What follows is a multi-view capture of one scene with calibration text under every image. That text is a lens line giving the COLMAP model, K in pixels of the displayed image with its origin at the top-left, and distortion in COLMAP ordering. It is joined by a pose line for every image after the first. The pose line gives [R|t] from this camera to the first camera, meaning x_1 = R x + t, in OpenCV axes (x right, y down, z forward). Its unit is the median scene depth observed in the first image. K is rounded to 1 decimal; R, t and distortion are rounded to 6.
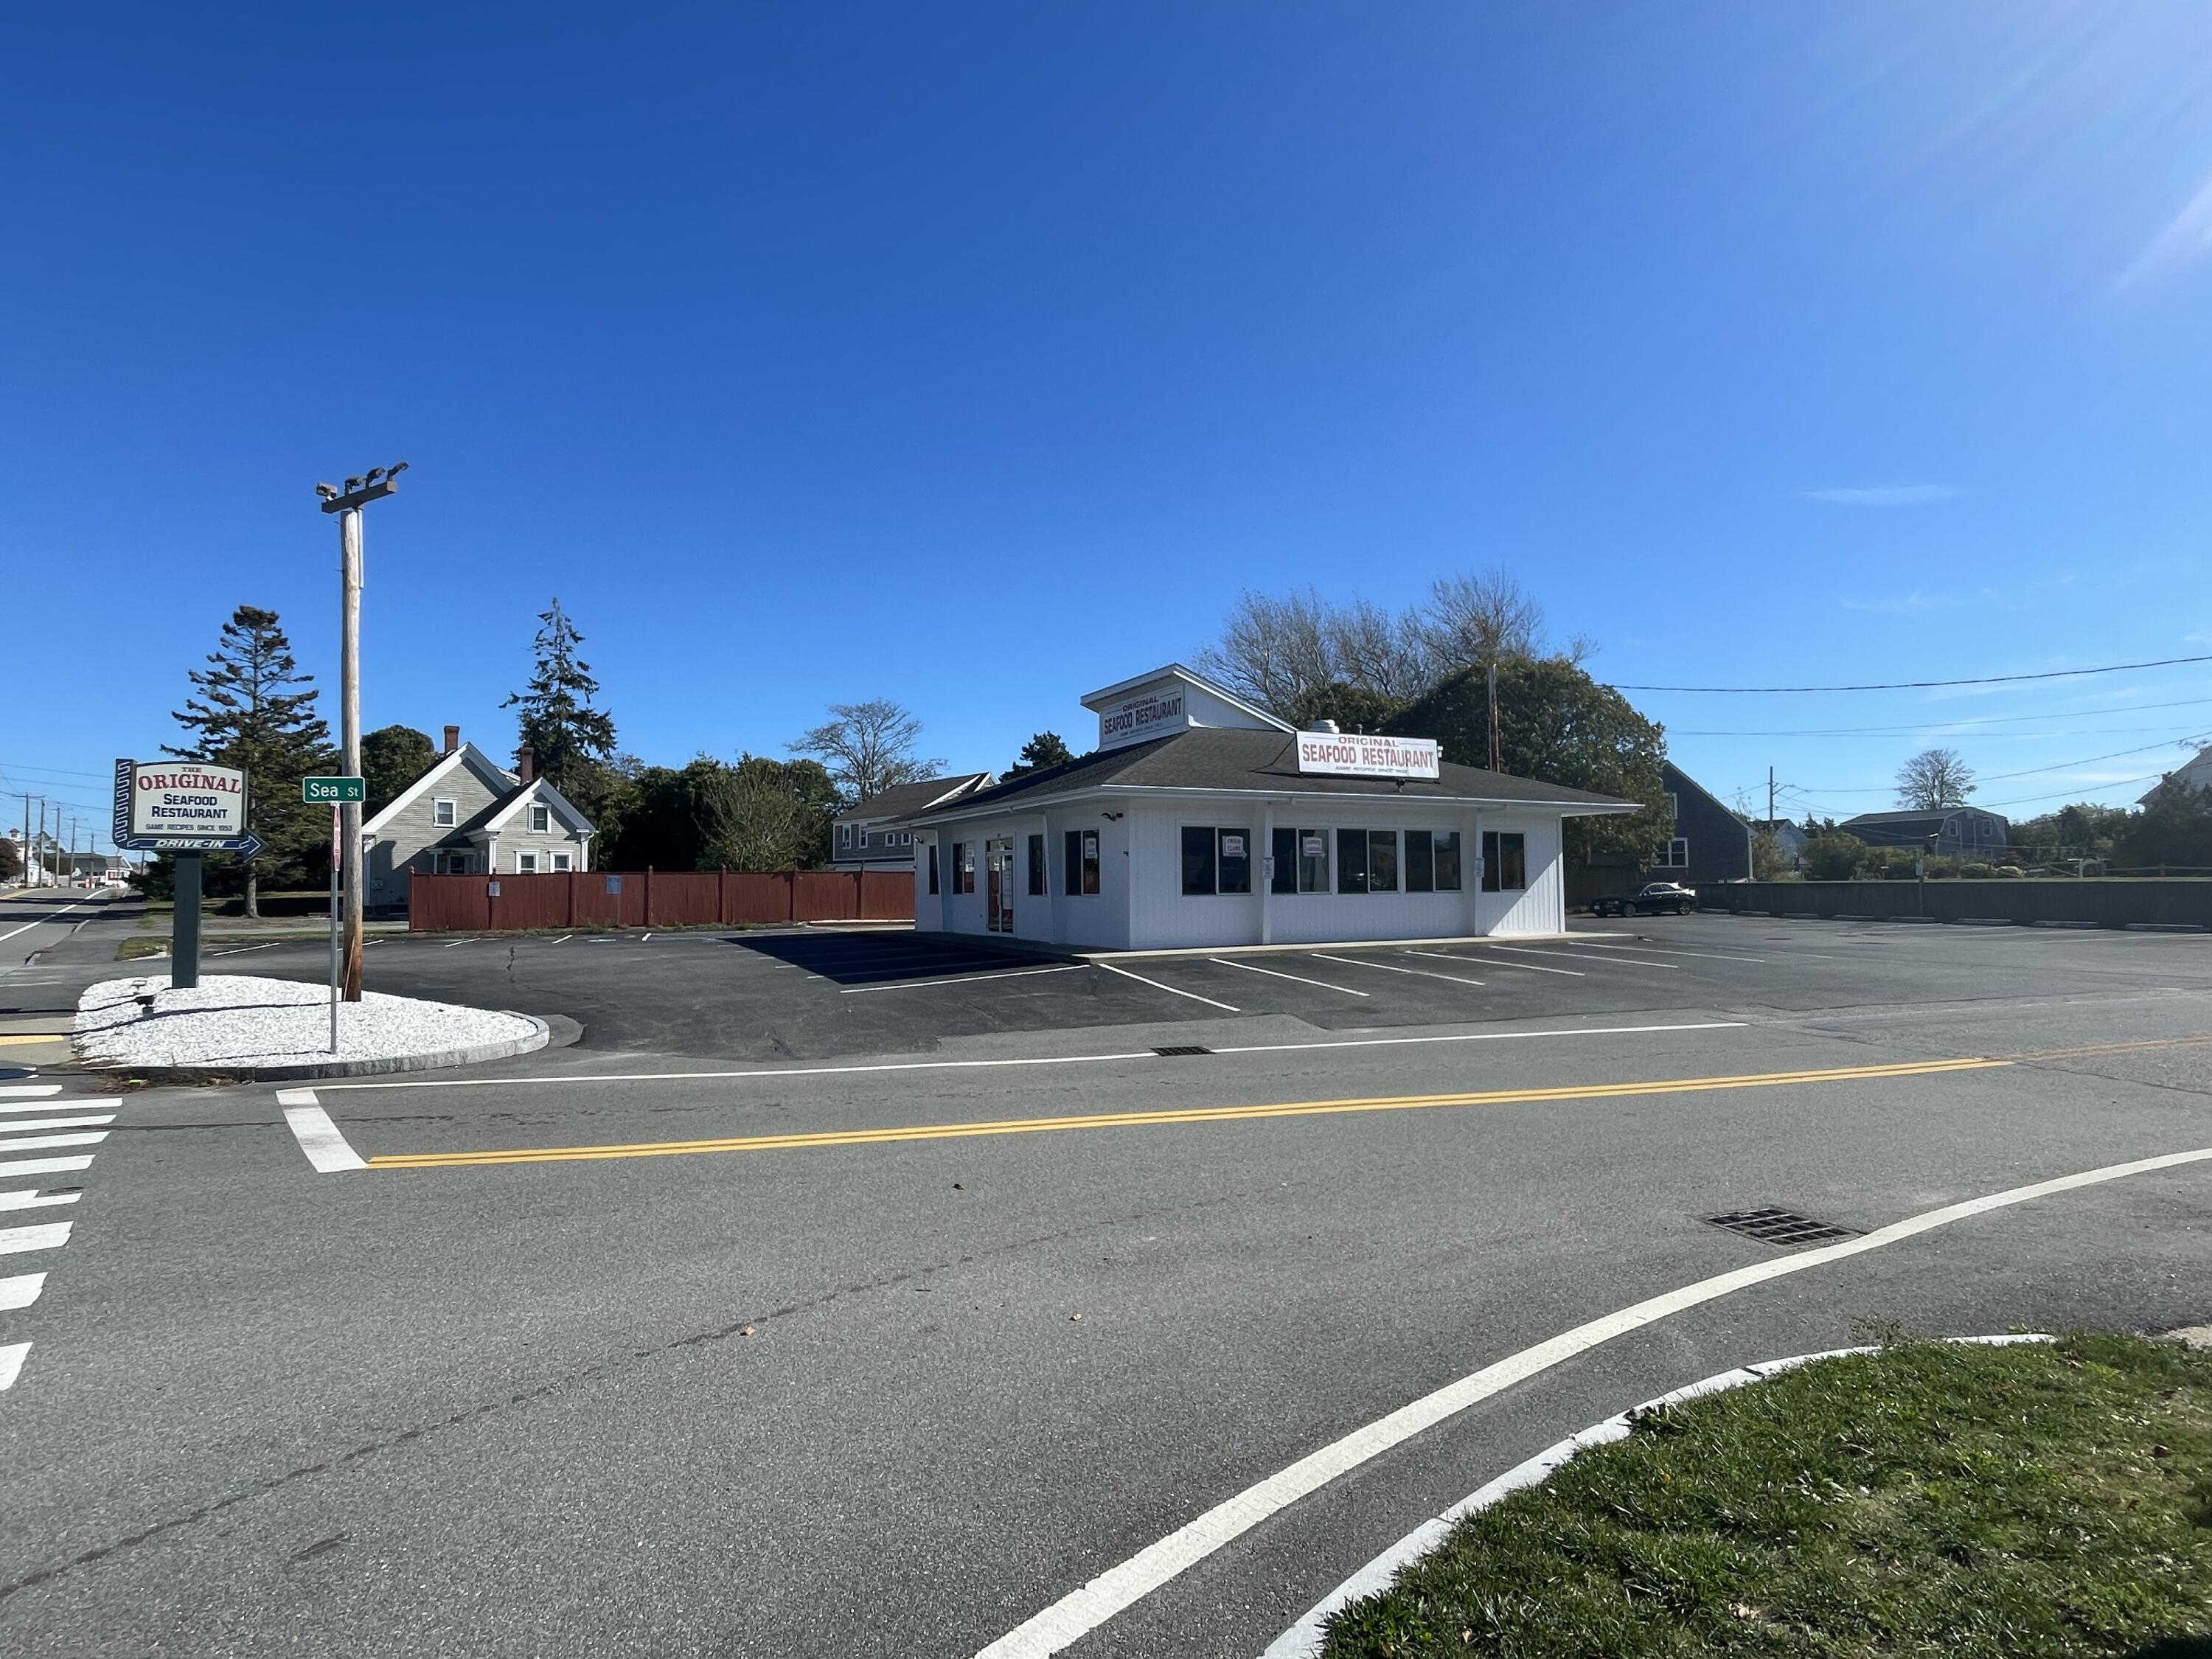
lens RADIAL K [[1145.4, 0, 1103.2], [0, 1145.4, 815.7], [0, 0, 1]] dist [-0.002832, -0.002737]
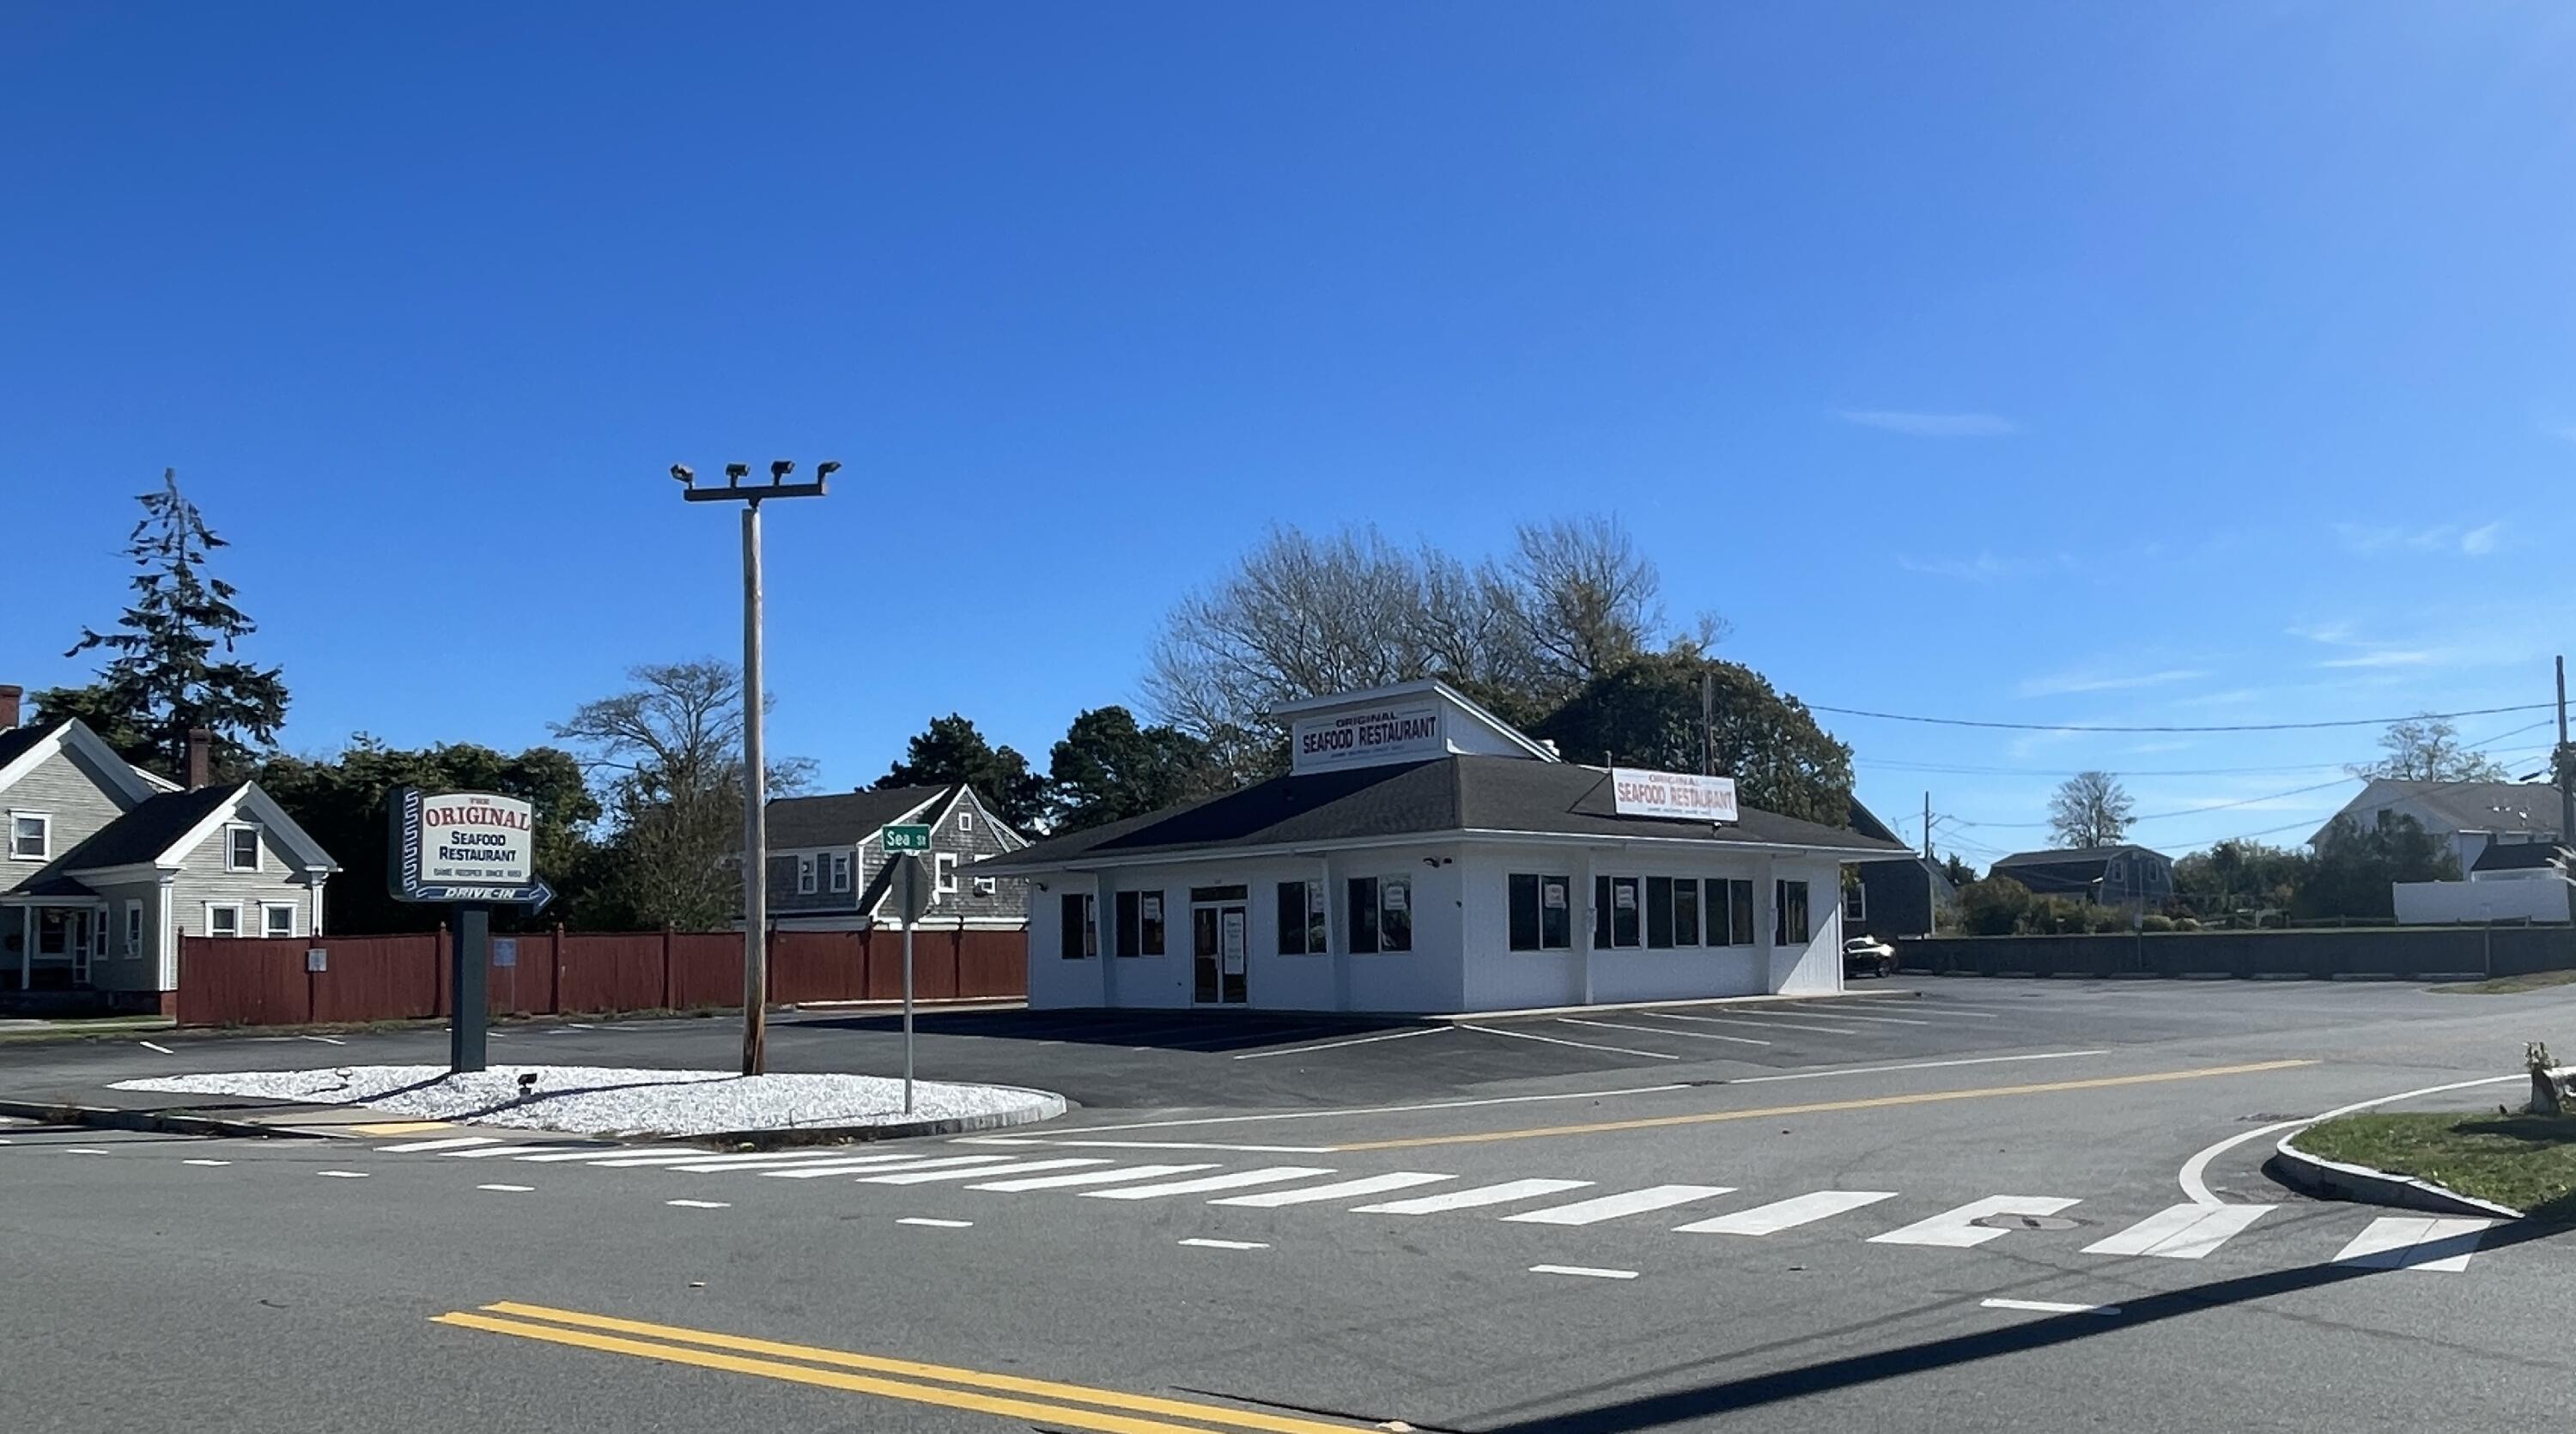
lens RADIAL K [[2285.4, 0, 1291.0], [0, 2285.4, 736.3], [0, 0, 1]] dist [-0.005982, 0.011737]
pose [[0.939519, 0.024014, 0.341653, -0.439543], [-0.010241, 0.999063, -0.042059, -0.013083], [-0.342343, 0.036017, 0.938885, -0.387844]]
